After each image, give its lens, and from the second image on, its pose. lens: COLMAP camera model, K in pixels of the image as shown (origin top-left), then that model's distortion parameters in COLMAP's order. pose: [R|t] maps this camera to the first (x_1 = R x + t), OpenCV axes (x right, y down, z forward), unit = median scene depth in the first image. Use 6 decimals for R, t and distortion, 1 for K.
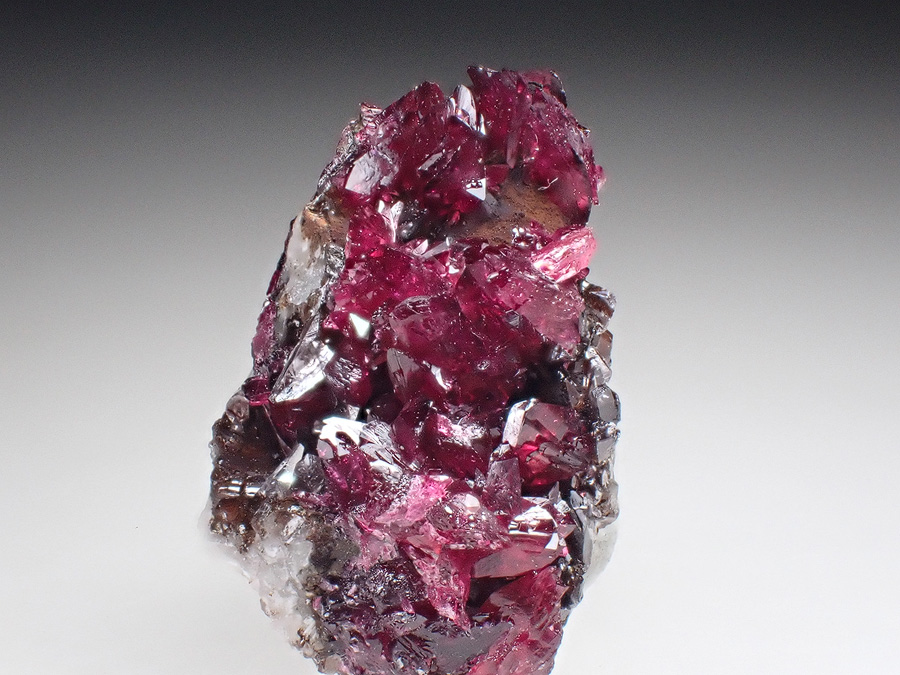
lens RADIAL K [[2967.4, 0, 448.4], [0, 2967.4, 337.1], [0, 0, 1]] dist [0.033555, 0.000000]
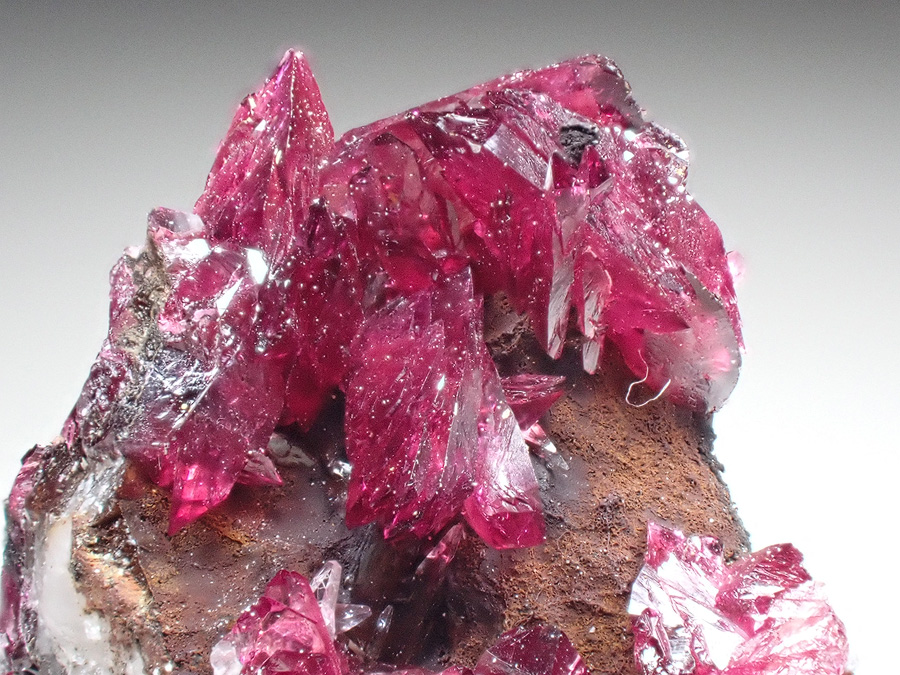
lens RADIAL K [[2967.4, 0, 449.9], [0, 2967.4, 337.7], [0, 0, 1]] dist [0.033555, 0.000000]
pose [[0.975192, -0.187602, 0.117499, -0.041576], [0.120494, 0.895150, 0.429171, -0.240963], [-0.185693, -0.404366, 0.895548, 0.647028]]
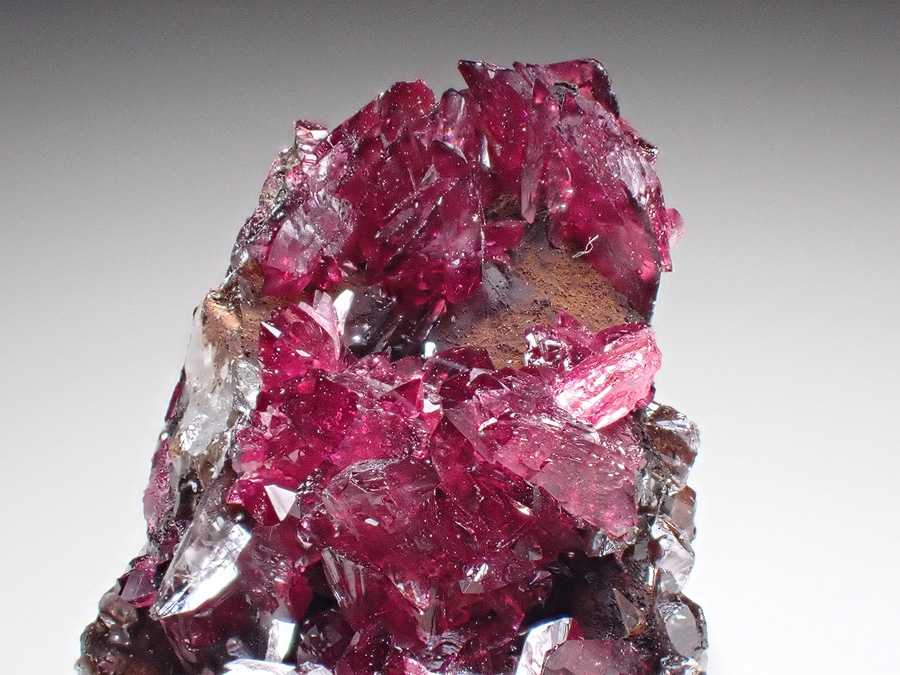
lens RADIAL K [[2967.4, 0, 451.9], [0, 2967.4, 338.4], [0, 0, 1]] dist [0.033555, 0.000000]
pose [[0.997807, -0.029774, -0.059118, 0.041874], [0.033036, 0.997941, 0.054982, -0.068748], [0.057359, -0.056815, 0.996736, 0.375941]]
